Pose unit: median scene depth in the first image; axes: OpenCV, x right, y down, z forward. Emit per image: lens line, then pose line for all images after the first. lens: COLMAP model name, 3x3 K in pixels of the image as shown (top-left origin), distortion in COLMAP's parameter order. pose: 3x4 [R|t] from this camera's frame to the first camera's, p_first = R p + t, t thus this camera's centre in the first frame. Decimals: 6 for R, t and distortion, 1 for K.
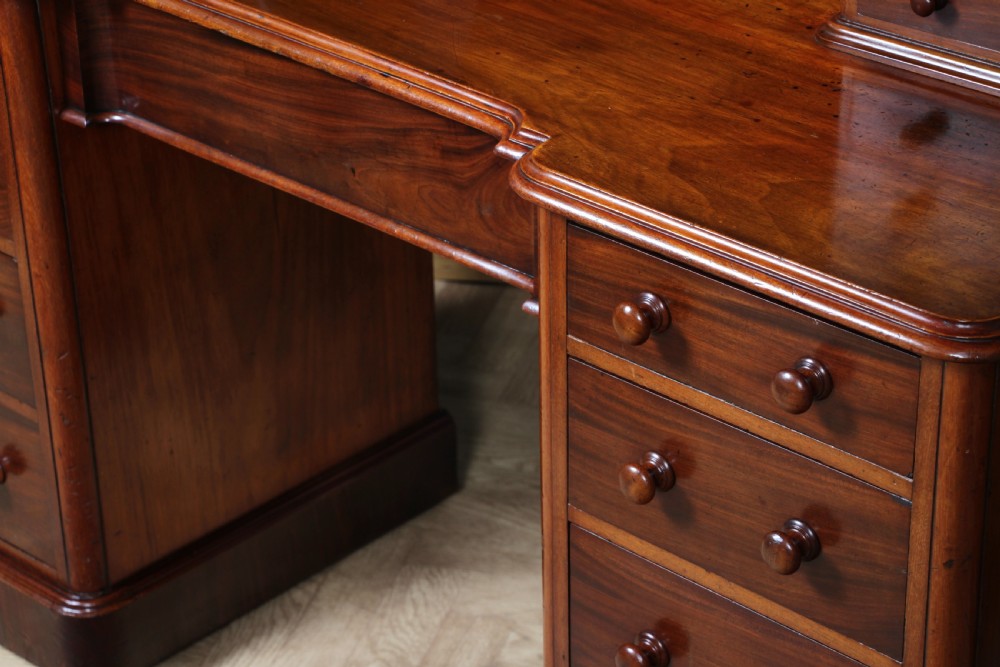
lens RADIAL K [[2597.4, 0, 504.8], [0, 2597.4, 327.6], [0, 0, 1]] dist [0.465545, 0.000000]
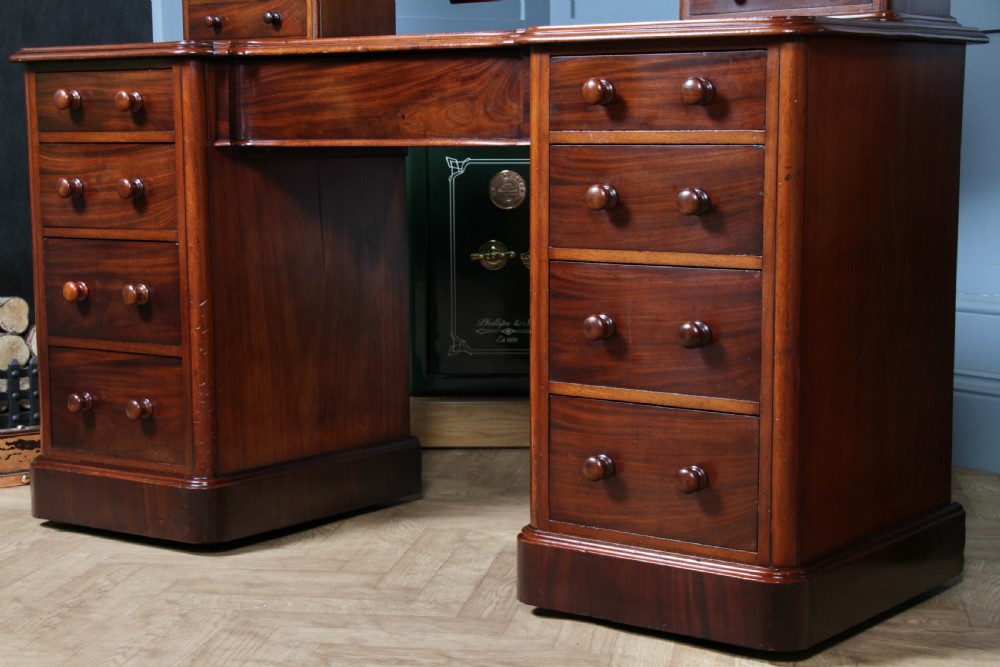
lens RADIAL K [[1790.3, 0, 496.6], [0, 1790.3, 333.9], [0, 0, 1]] dist [0.237416, 0.000000]
pose [[0.993142, 0.003356, 0.116866, -0.138897], [0.041267, 0.925187, -0.377262, 0.533956], [-0.109389, 0.379497, 0.918703, -0.035237]]
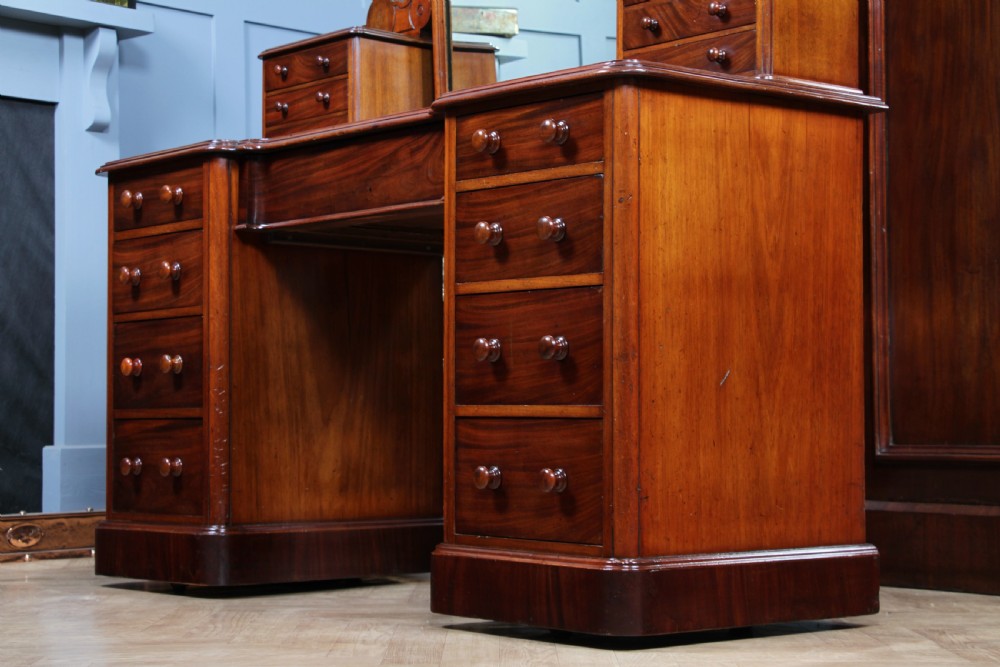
lens RADIAL K [[1895.9, 0, 510.7], [0, 1895.9, 341.8], [0, 0, 1]] dist [0.261457, 0.000000]
pose [[0.994055, 0.016093, -0.107679, 0.204104], [-0.069036, 0.857935, -0.509099, 0.768498], [0.084189, 0.513506, 0.853946, -0.138599]]
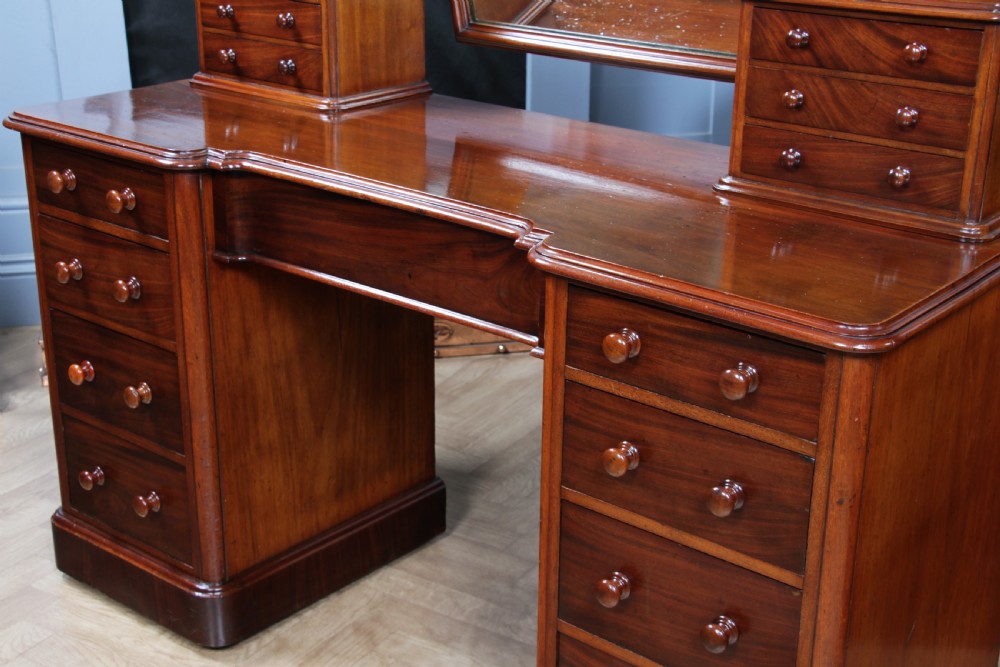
lens RADIAL K [[1481.1, 0, 494.5], [0, 1481.1, 333.0], [0, 0, 1]] dist [0.105828, 0.000000]
pose [[0.997915, 0.009621, 0.063817, -0.065550], [-0.000851, 0.990700, -0.136061, 0.092792], [-0.064533, 0.135723, 0.988643, 0.153557]]
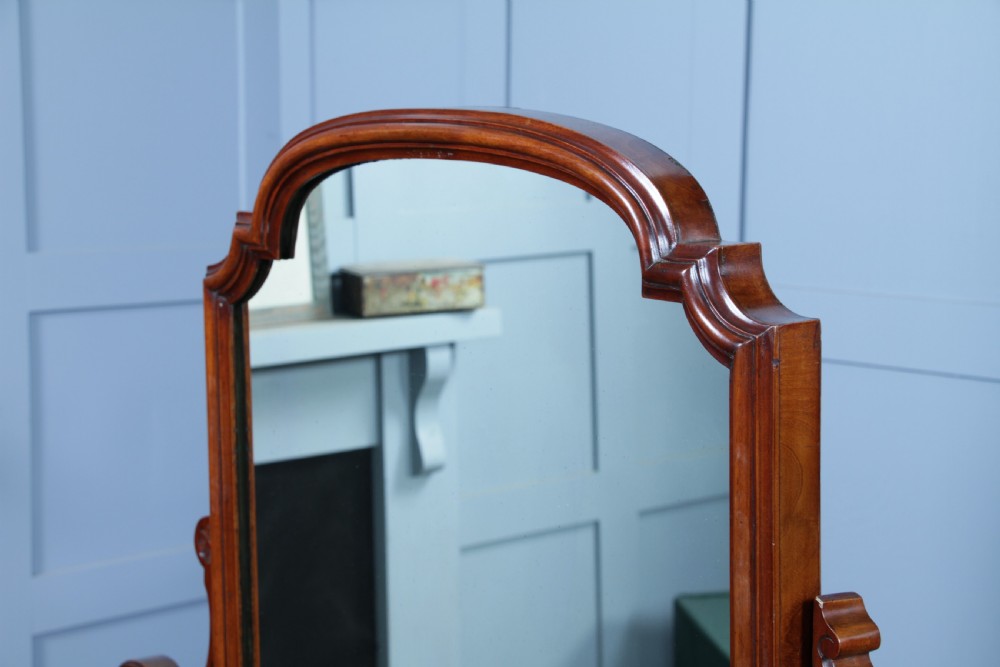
lens RADIAL K [[1895.9, 0, 491.9], [0, 1895.9, 332.2], [0, 0, 1]] dist [0.261457, 0.000000]
pose [[0.989920, 0.051285, -0.132016, 0.147939], [-0.098032, 0.920867, -0.377352, -0.243624], [0.102216, 0.386490, 0.916612, 0.389669]]
